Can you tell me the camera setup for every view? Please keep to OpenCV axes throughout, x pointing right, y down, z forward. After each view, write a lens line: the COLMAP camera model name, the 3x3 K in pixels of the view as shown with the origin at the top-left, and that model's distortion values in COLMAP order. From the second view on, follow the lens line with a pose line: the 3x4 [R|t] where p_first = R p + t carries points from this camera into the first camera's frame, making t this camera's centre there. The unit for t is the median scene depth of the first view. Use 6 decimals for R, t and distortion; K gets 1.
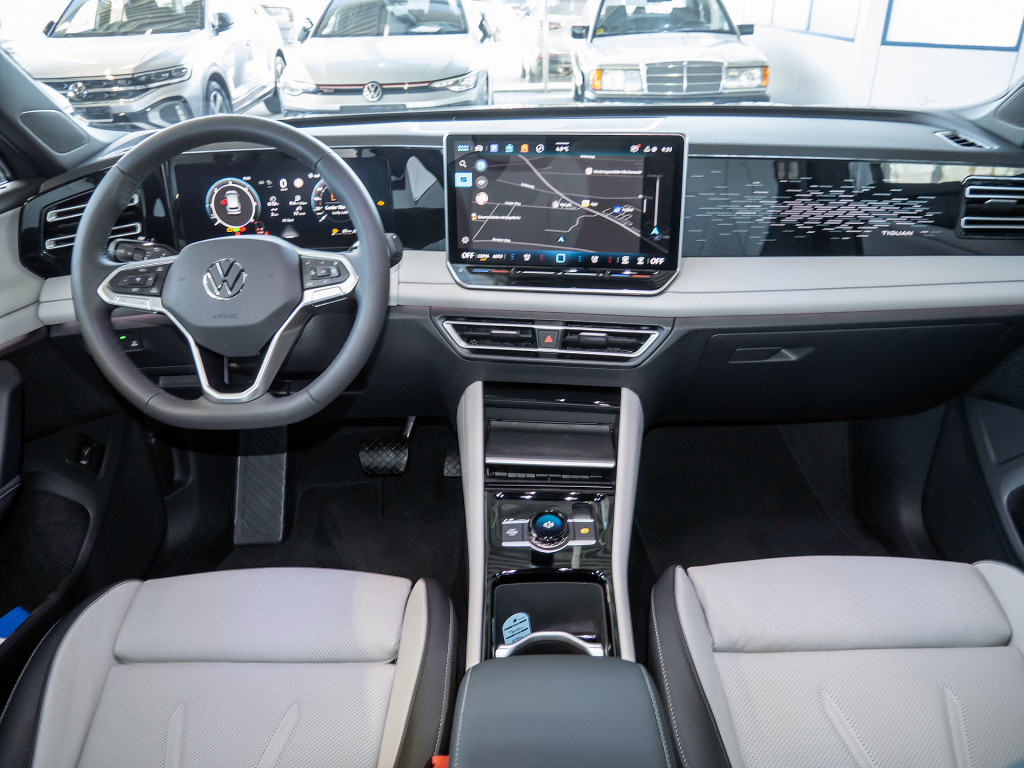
lens RADIAL K [[749.5, 0, 512.0], [0, 749.5, 384.0], [0, 0, 1]] dist [-0.038314, 0.003722]
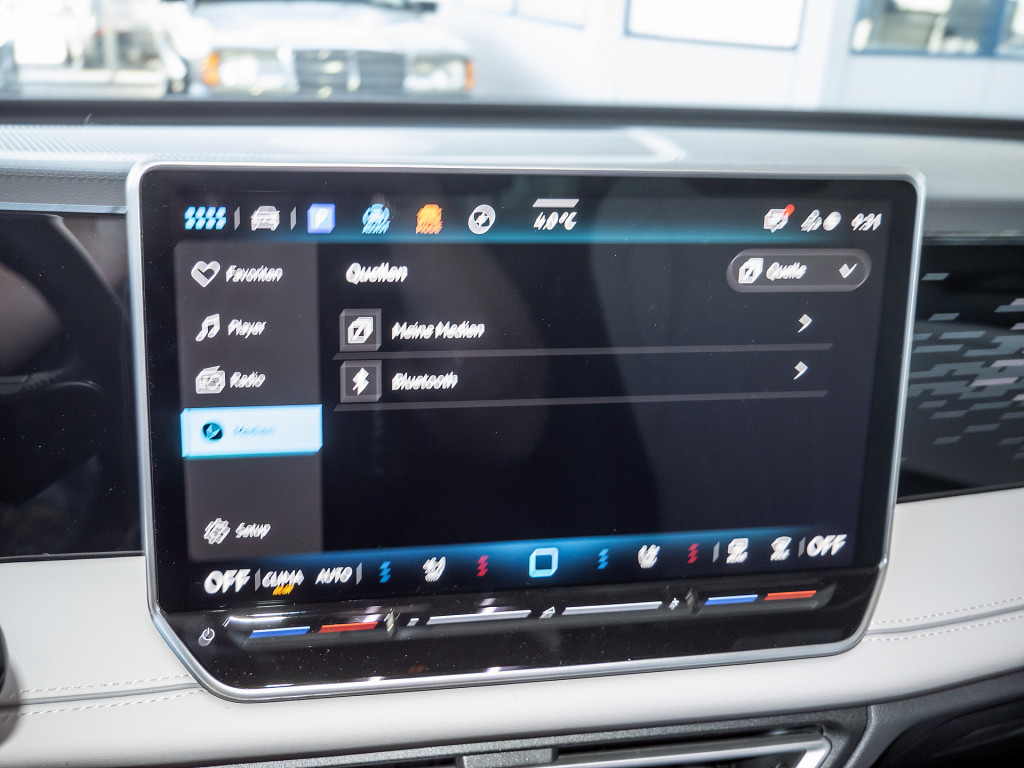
lens RADIAL K [[1128.5, 0, 512.0], [0, 1128.5, 384.0], [0, 0, 1]] dist [-0.011408, 0.001970]
pose [[0.927777, -0.059321, 0.368390, -0.112858], [0.104141, 0.989216, -0.102983, -0.191678], [-0.358309, 0.133910, 0.923950, 0.557554]]
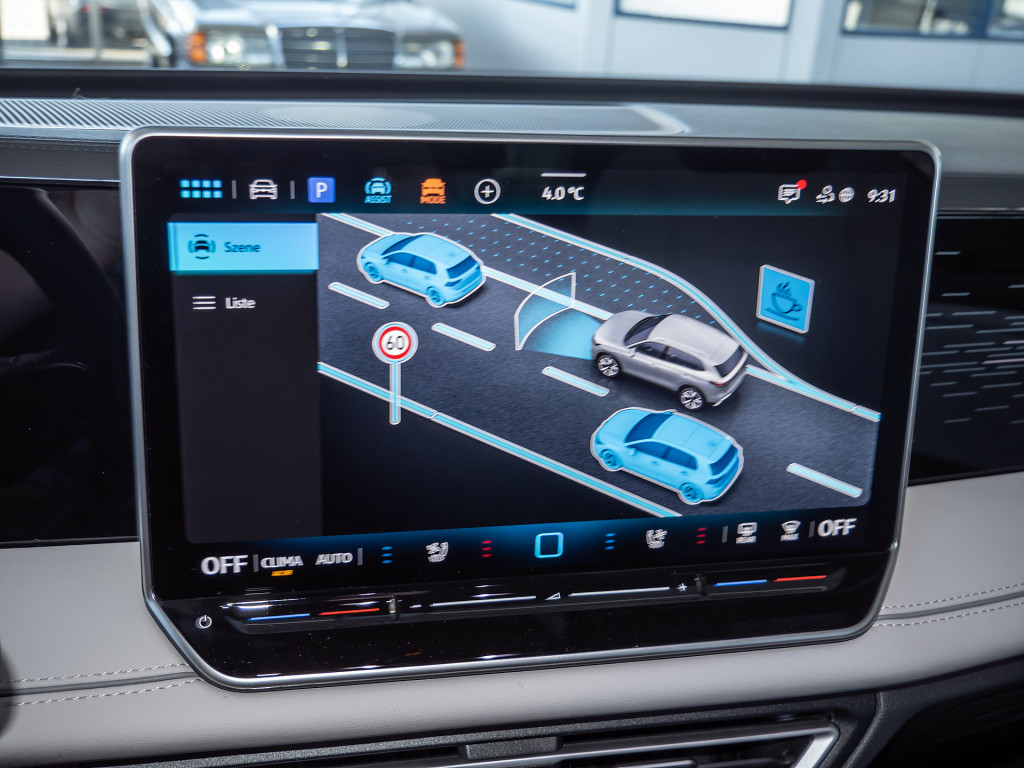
lens RADIAL K [[1131.8, 0, 512.0], [0, 1131.8, 384.0], [0, 0, 1]] dist [-0.006502, -0.035441]
pose [[0.923638, -0.065788, 0.377576, -0.114770], [0.106303, 0.990480, -0.087464, -0.192007], [-0.368228, 0.120923, 0.921838, 0.571210]]
